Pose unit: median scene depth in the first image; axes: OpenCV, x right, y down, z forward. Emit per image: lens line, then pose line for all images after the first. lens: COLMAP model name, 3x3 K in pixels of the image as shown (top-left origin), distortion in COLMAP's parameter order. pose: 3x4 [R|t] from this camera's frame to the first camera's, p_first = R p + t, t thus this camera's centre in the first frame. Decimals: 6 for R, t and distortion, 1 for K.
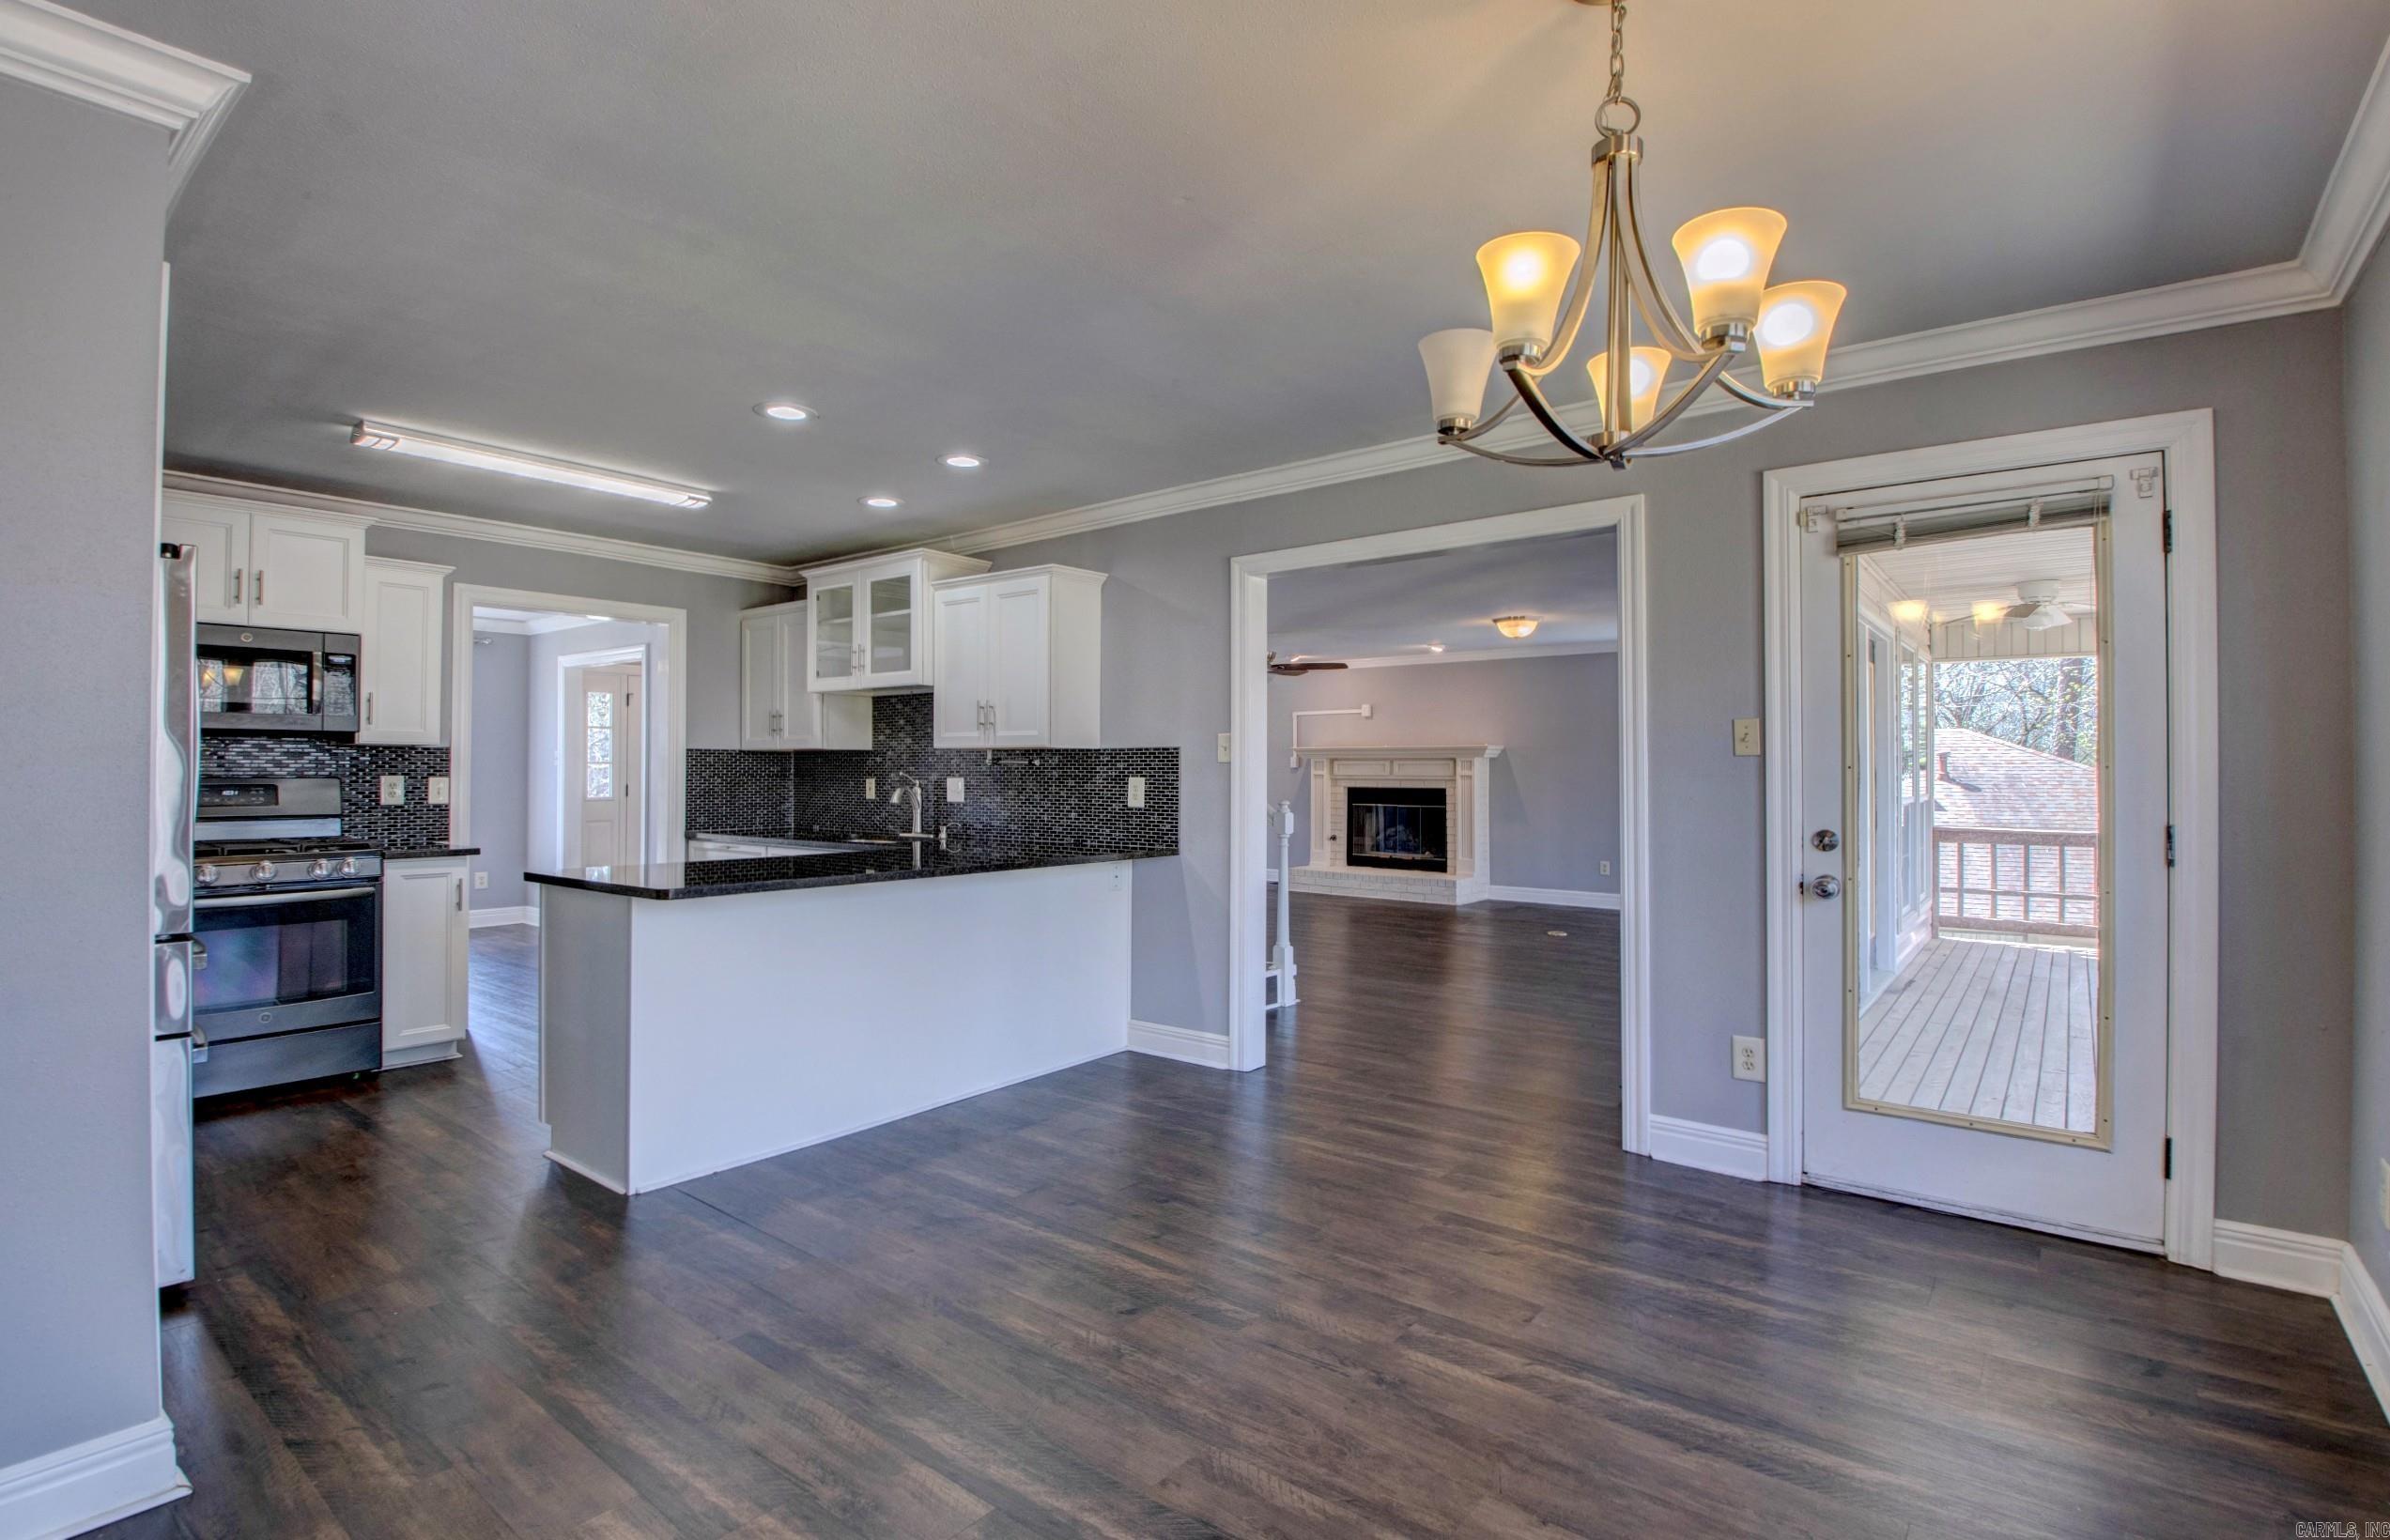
lens RADIAL K [[1114.7, 0, 1187.2], [0, 1114.7, 763.0], [0, 0, 1]] dist [0.027397, -0.033065]
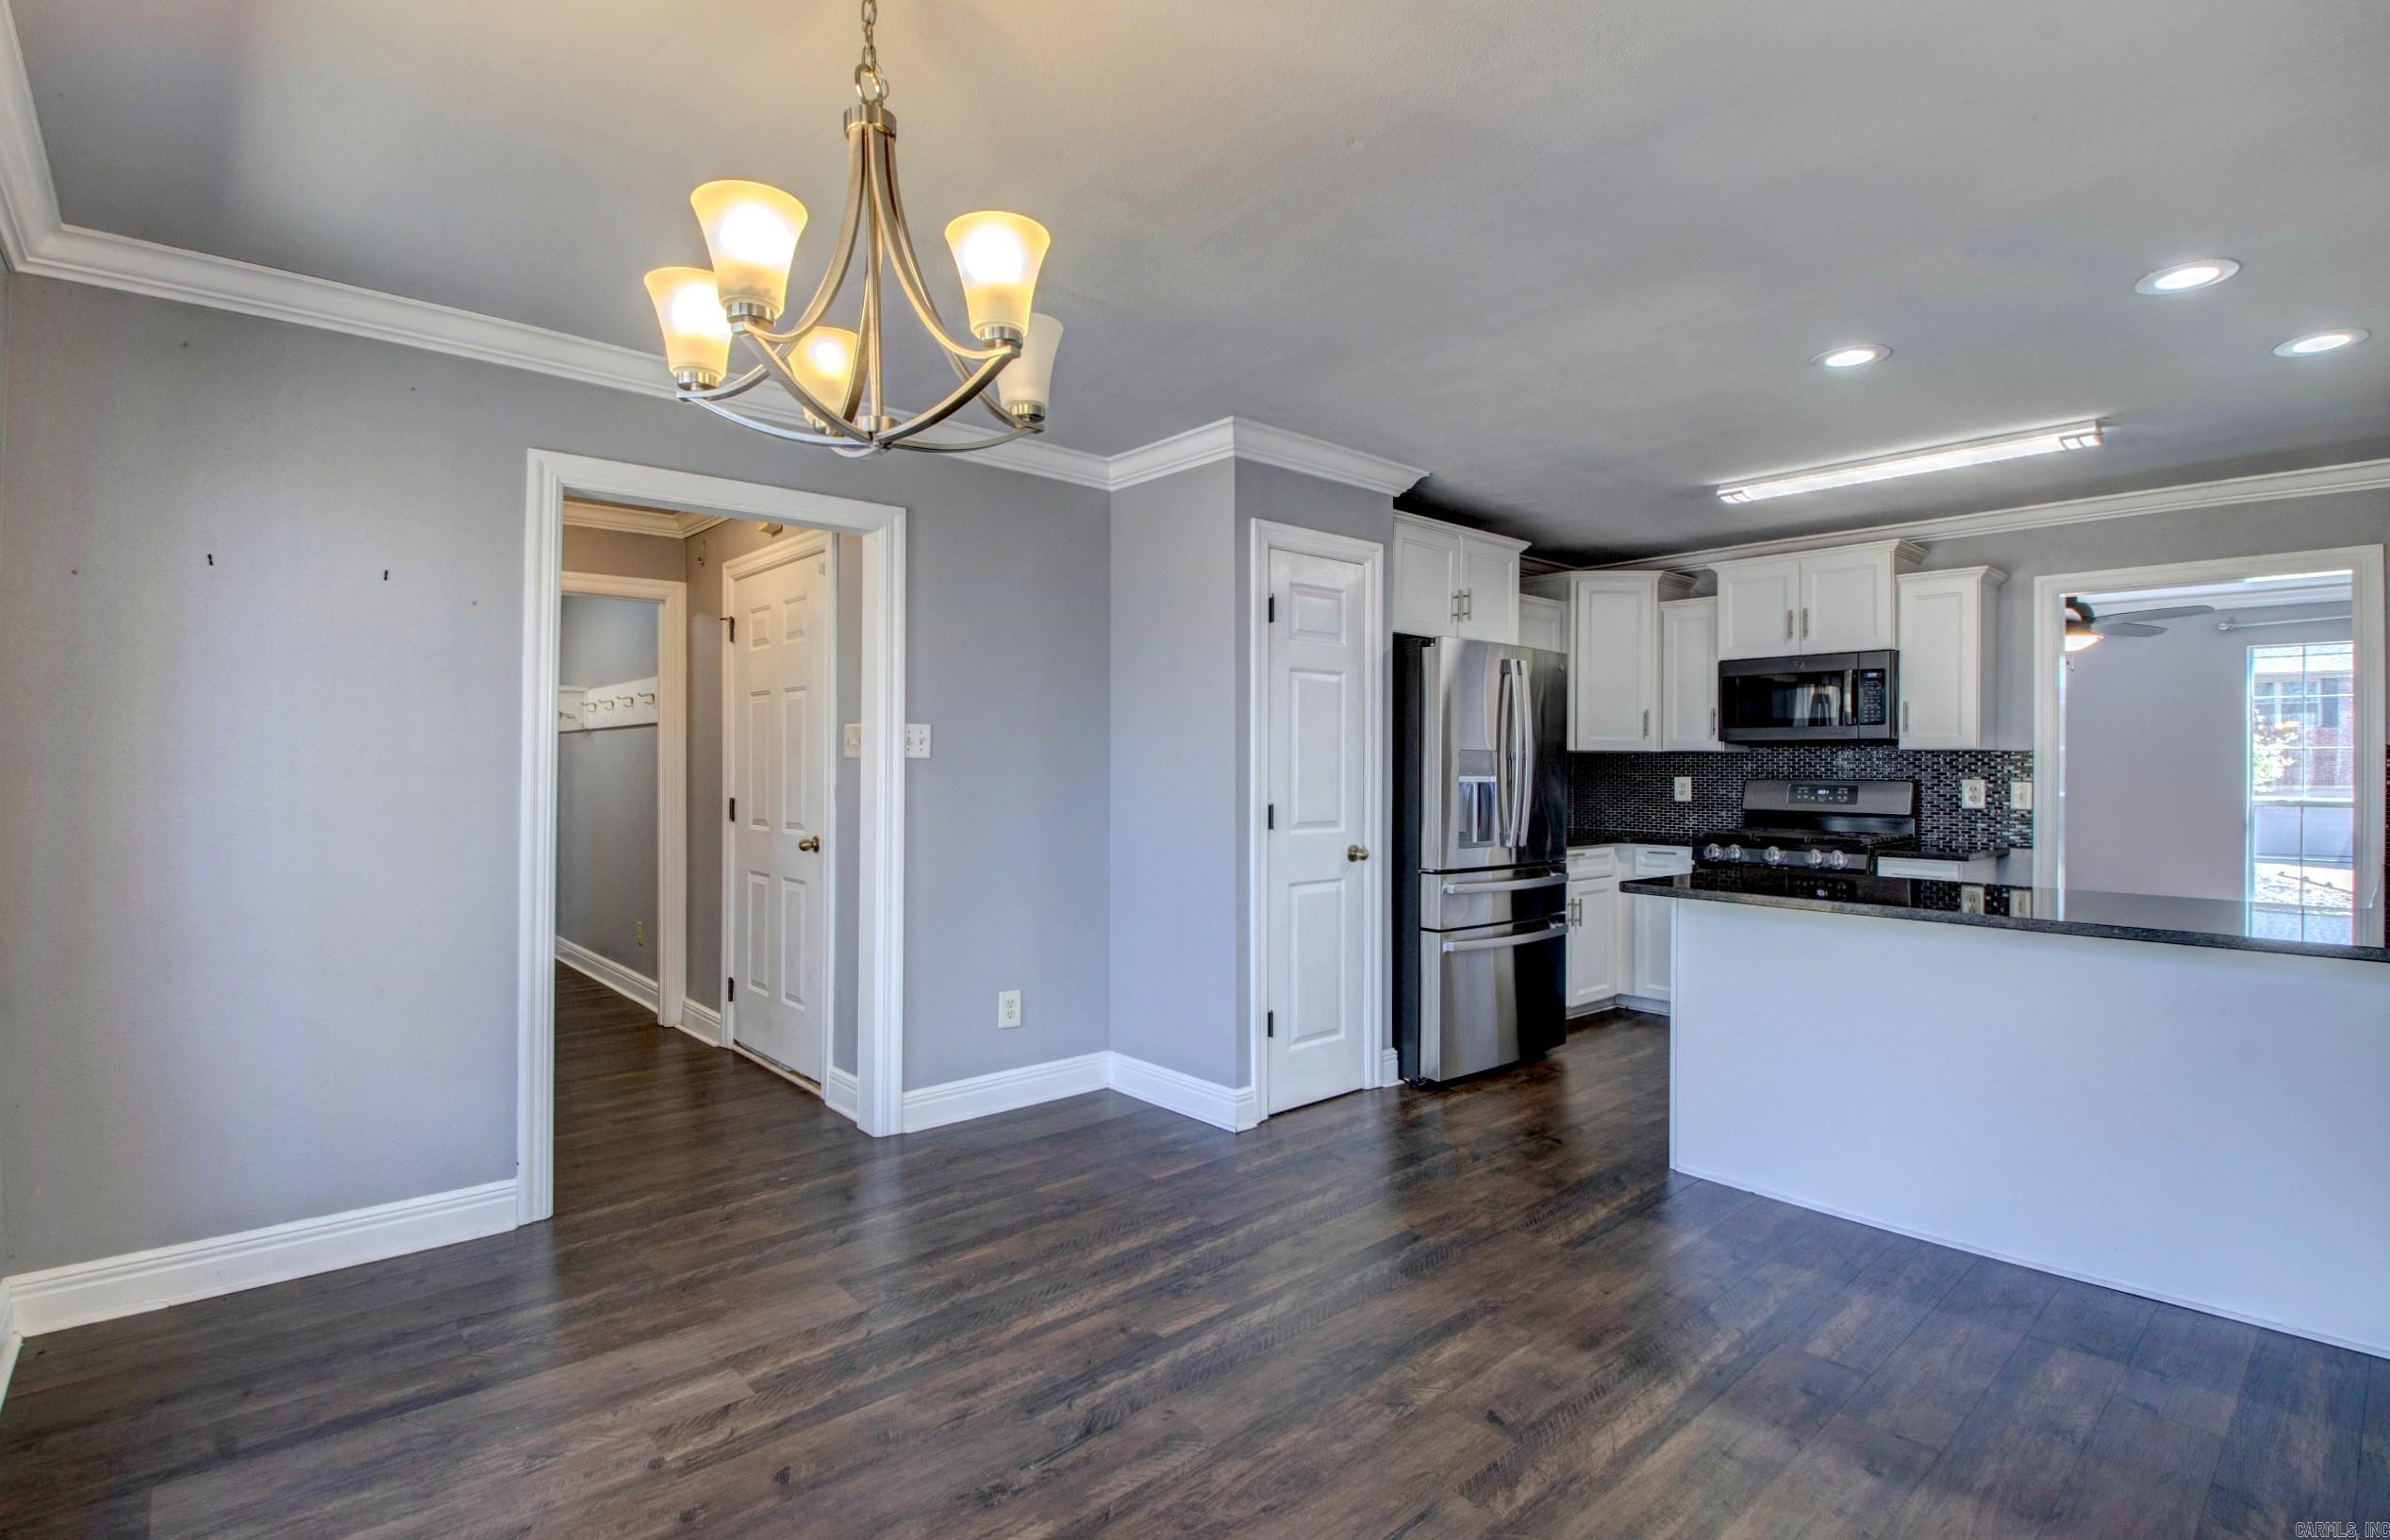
lens RADIAL K [[1114.7, 0, 1187.2], [0, 1114.7, 763.0], [0, 0, 1]] dist [0.027397, -0.033065]
pose [[-0.161073, -0.004745, -0.986931, 0.650623], [0.002002, 0.999985, -0.005134, 0.000525], [0.986941, -0.002803, -0.161061, 0.721297]]
